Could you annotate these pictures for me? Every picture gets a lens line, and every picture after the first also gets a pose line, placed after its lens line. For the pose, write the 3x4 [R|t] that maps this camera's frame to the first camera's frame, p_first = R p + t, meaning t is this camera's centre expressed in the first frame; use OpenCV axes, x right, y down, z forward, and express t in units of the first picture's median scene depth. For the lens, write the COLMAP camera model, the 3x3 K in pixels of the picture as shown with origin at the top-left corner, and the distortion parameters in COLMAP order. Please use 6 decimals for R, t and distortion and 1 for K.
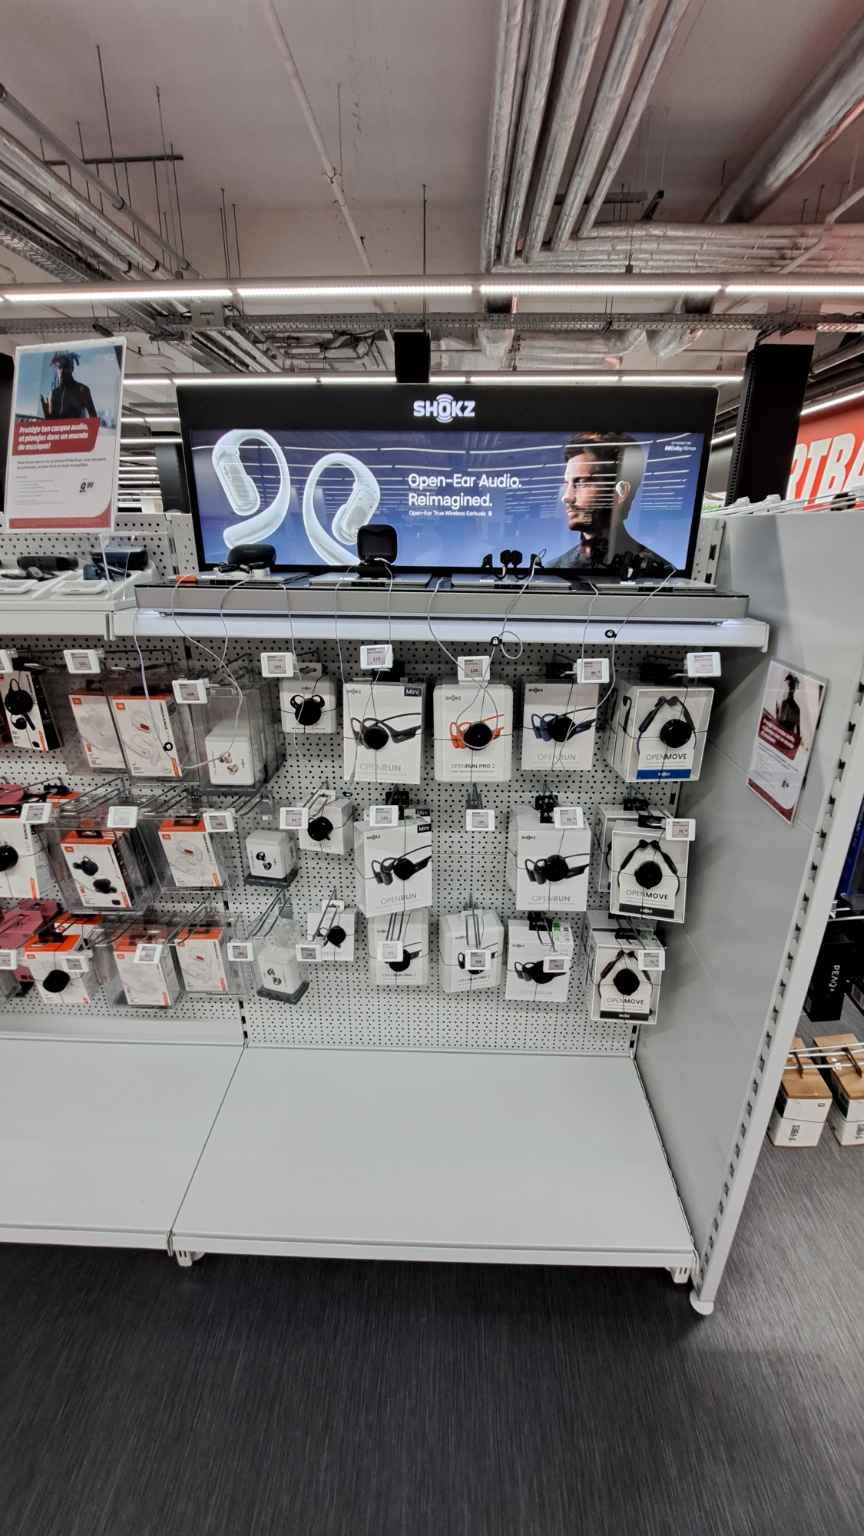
lens RADIAL K [[598.1, 0, 440.3], [0, 598.1, 768.5], [0, 0, 1]] dist [-0.024333, 0.000003]
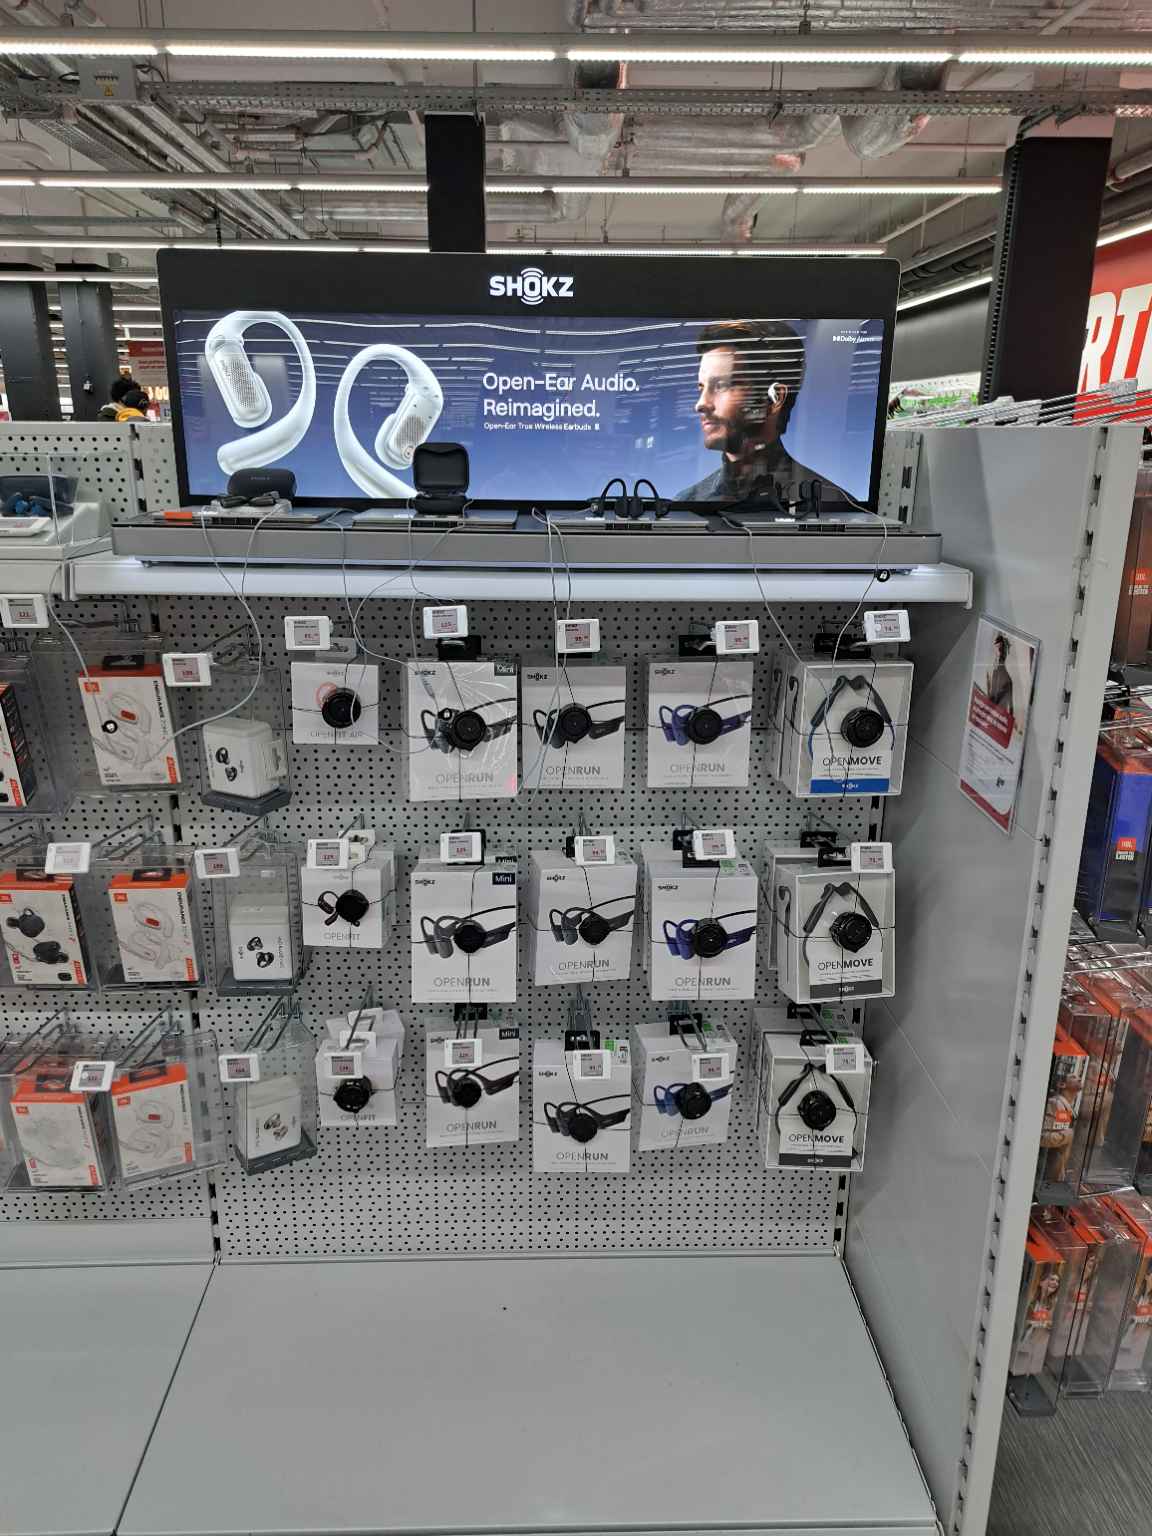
lens RADIAL K [[1099.2, 0, 567.8], [0, 1099.2, 781.3], [0, 0, 1]] dist [0.006005, -0.003617]
pose [[0.998196, -0.017016, 0.057572, -0.033288], [0.021341, 0.996927, -0.075377, 0.092341], [-0.056112, 0.076470, 0.995492, -0.270707]]
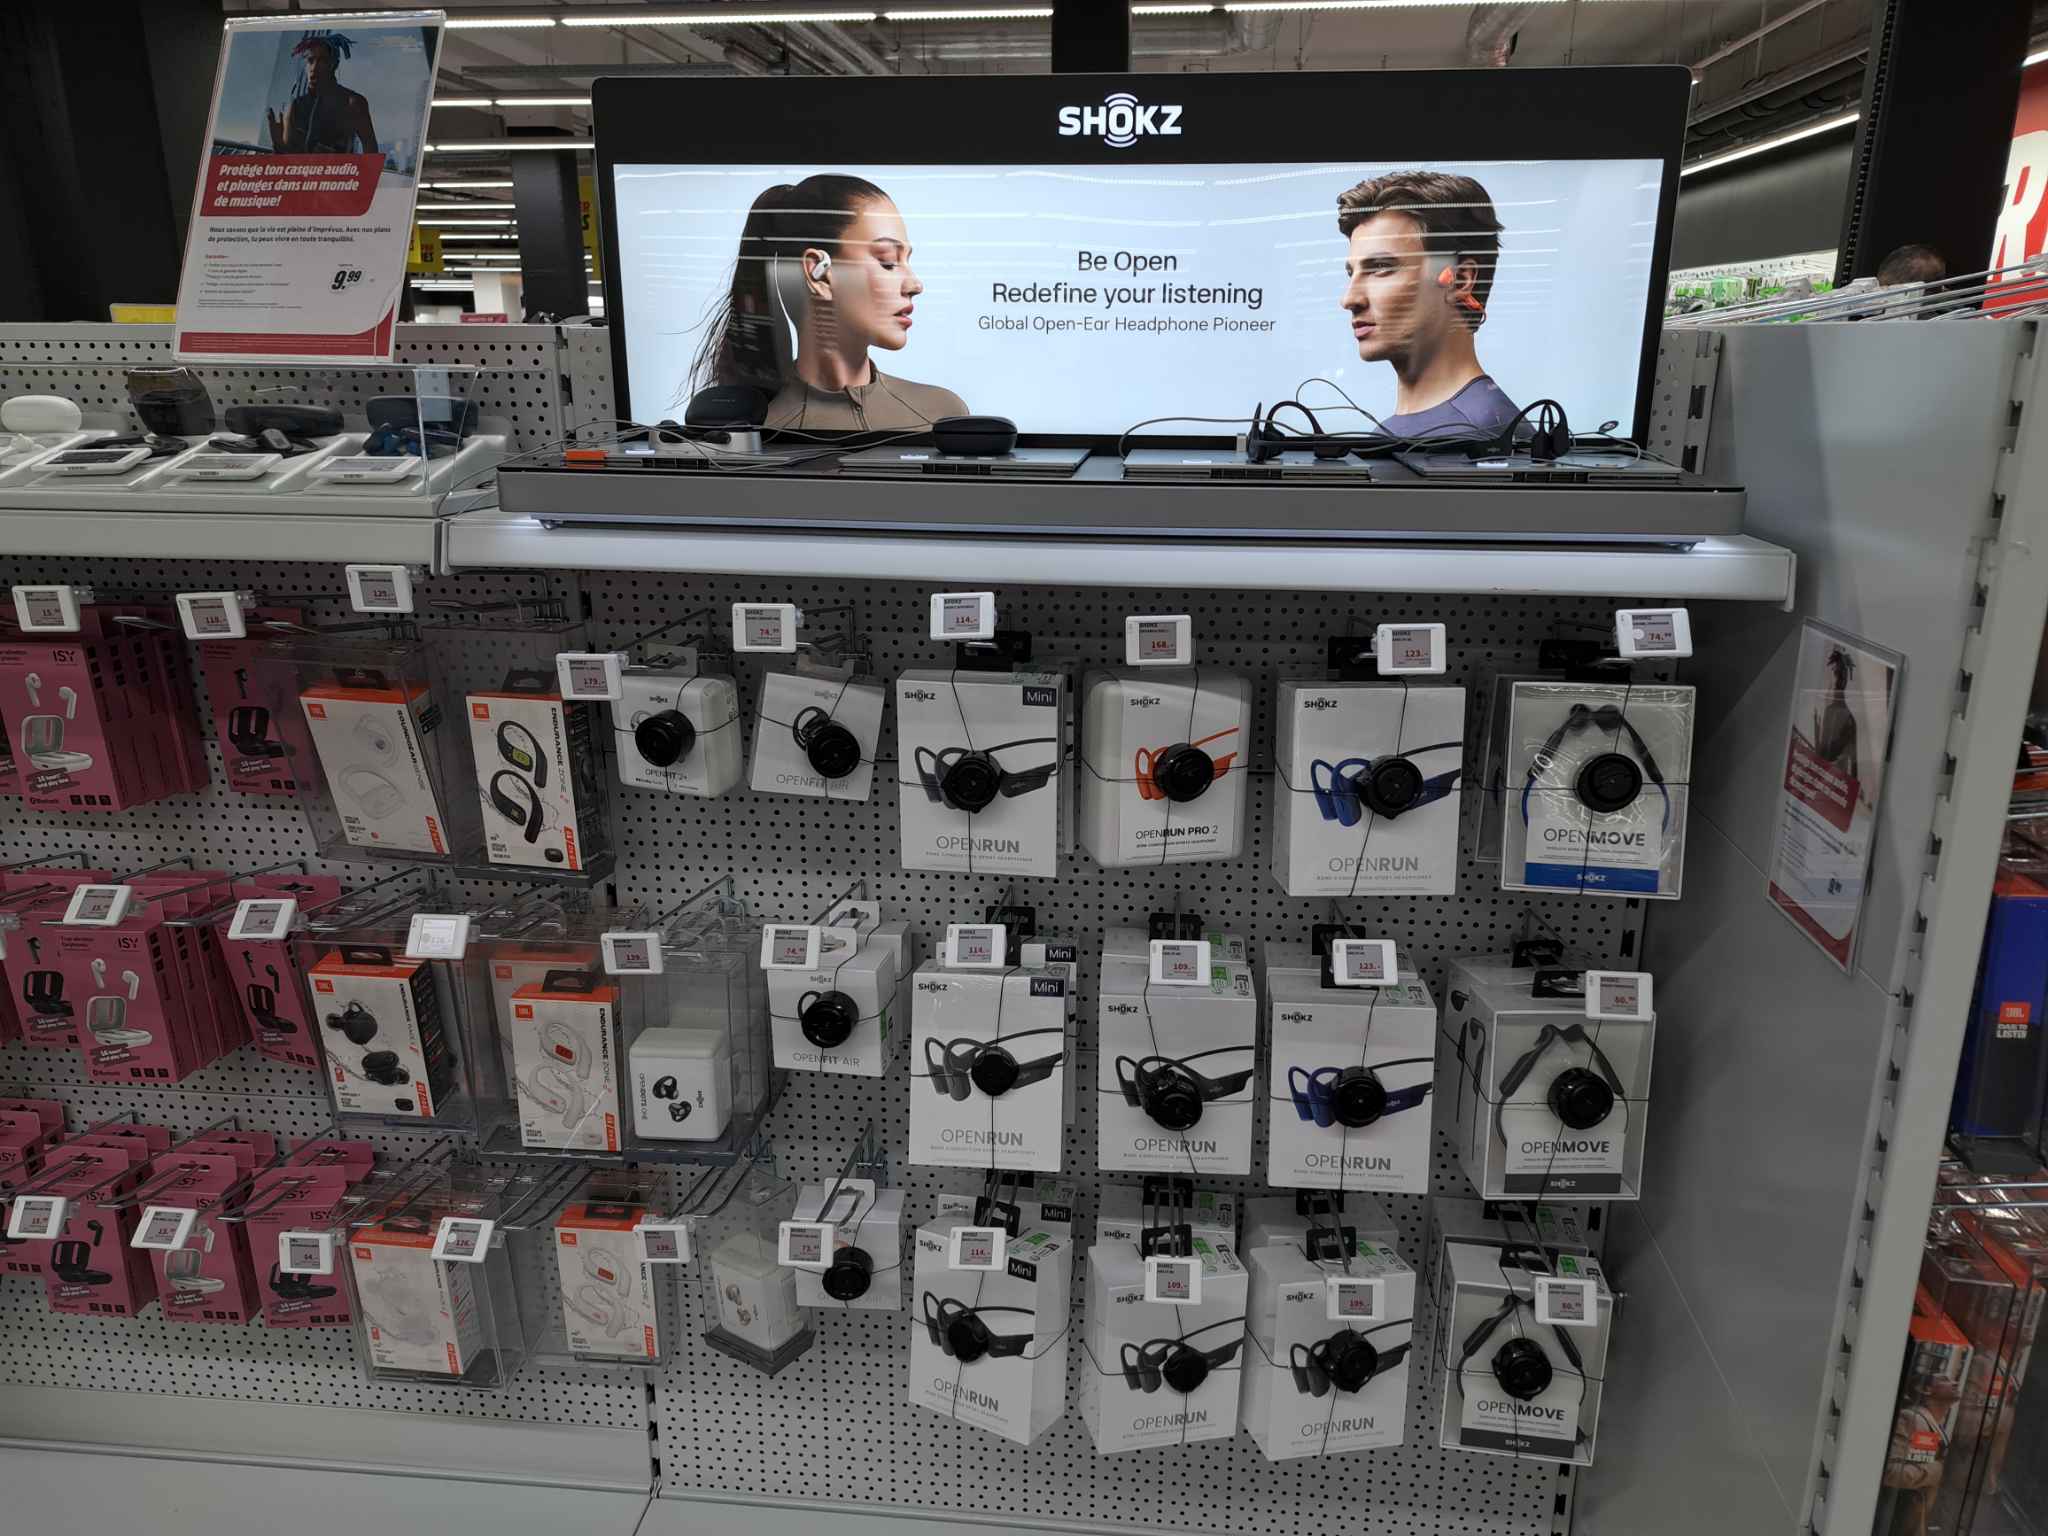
lens RADIAL K [[1465.5, 0, 1038.1], [0, 1465.5, 778.1], [0, 0, 1]] dist [0.006005, -0.003617]
pose [[0.996916, 0.019623, -0.075986, 0.037622], [-0.026499, 0.995537, -0.090575, 0.045112], [0.073869, 0.092309, 0.992987, -0.148742]]
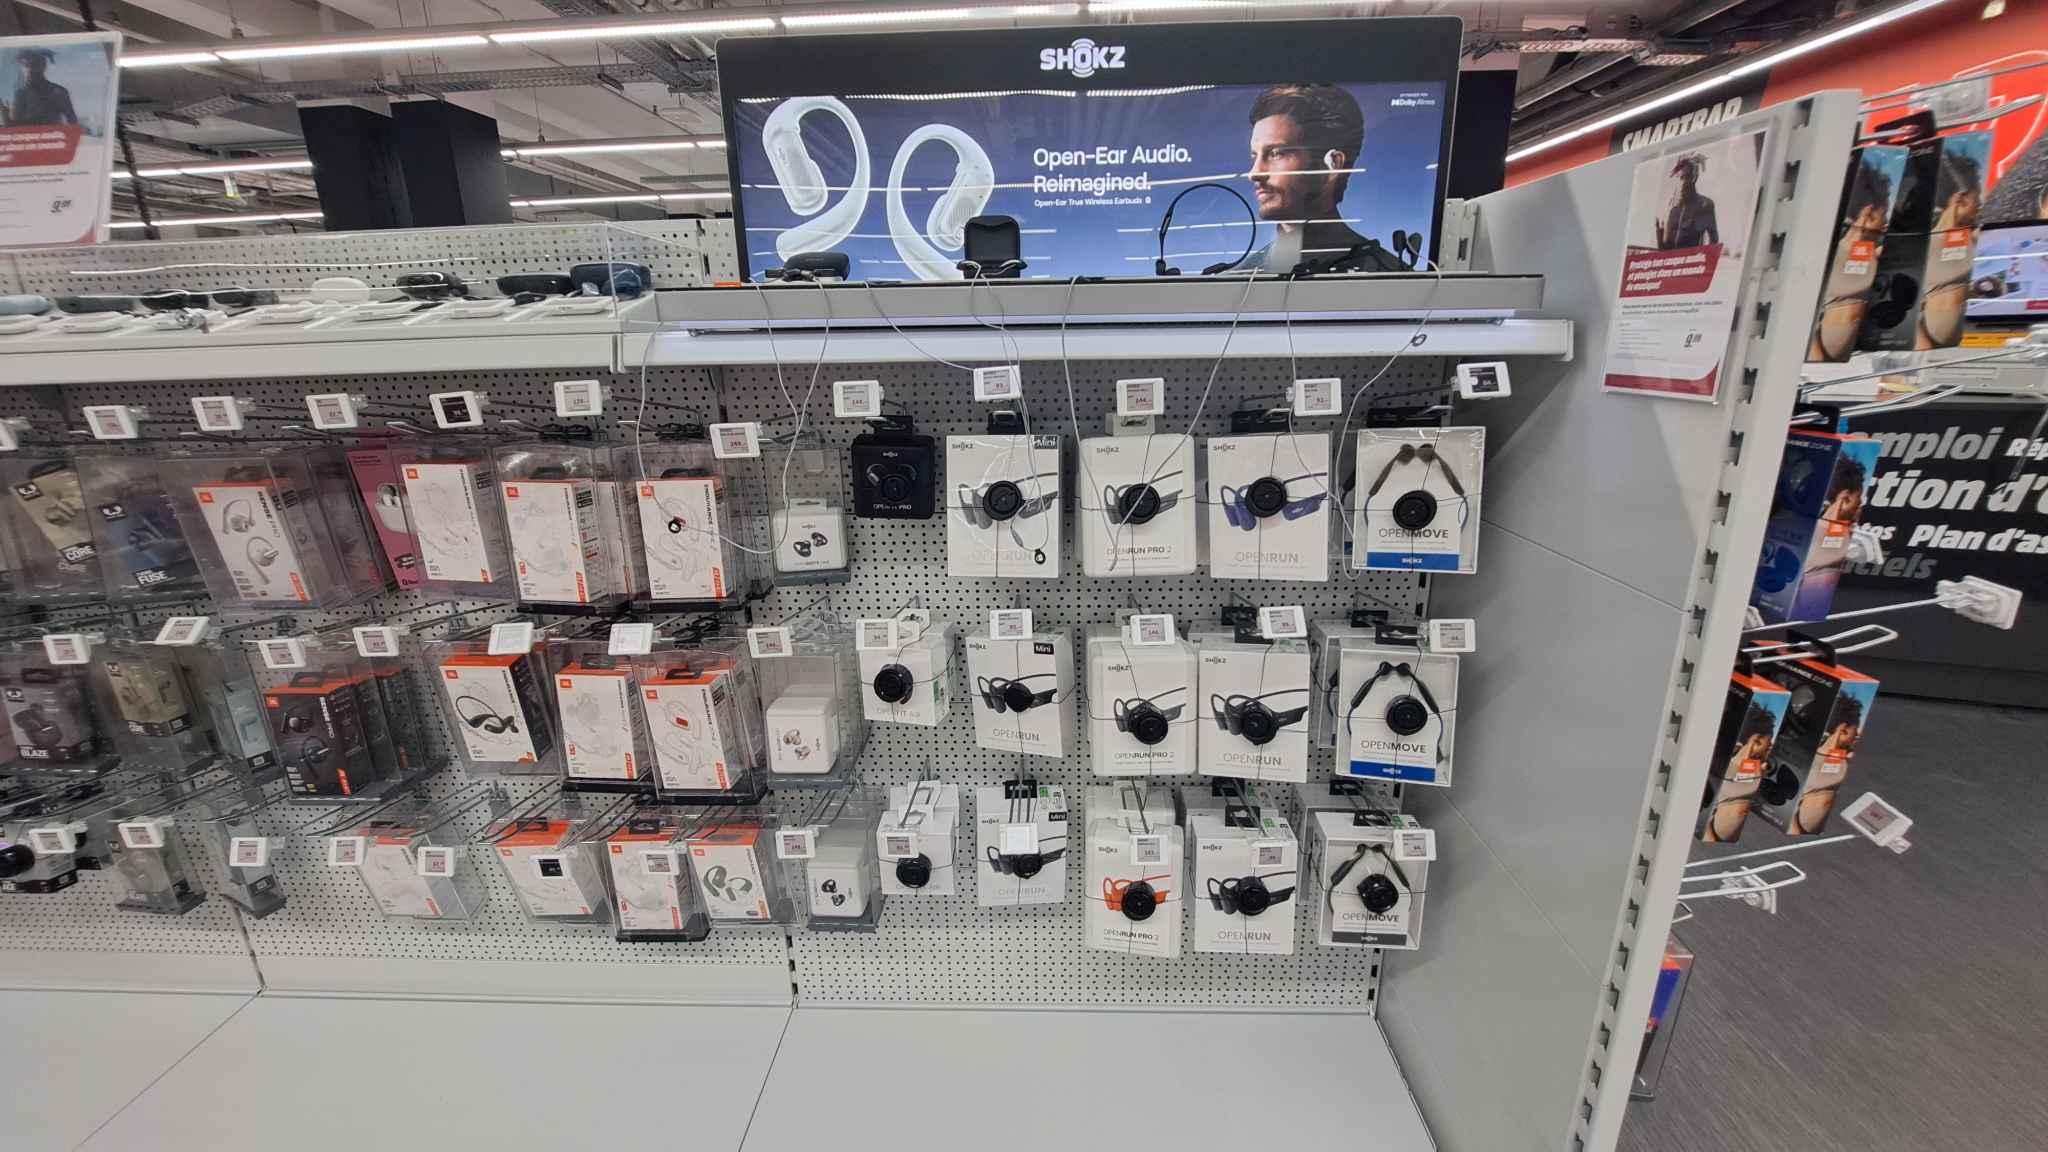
lens RADIAL K [[797.5, 0, 1024.5], [0, 797.5, 567.3], [0, 0, 1]] dist [-0.024333, 0.000003]
pose [[0.999531, -0.023773, -0.019295, -0.053893], [0.021772, 0.994946, -0.098024, 0.092824], [0.021528, 0.097558, 0.994997, 0.089511]]
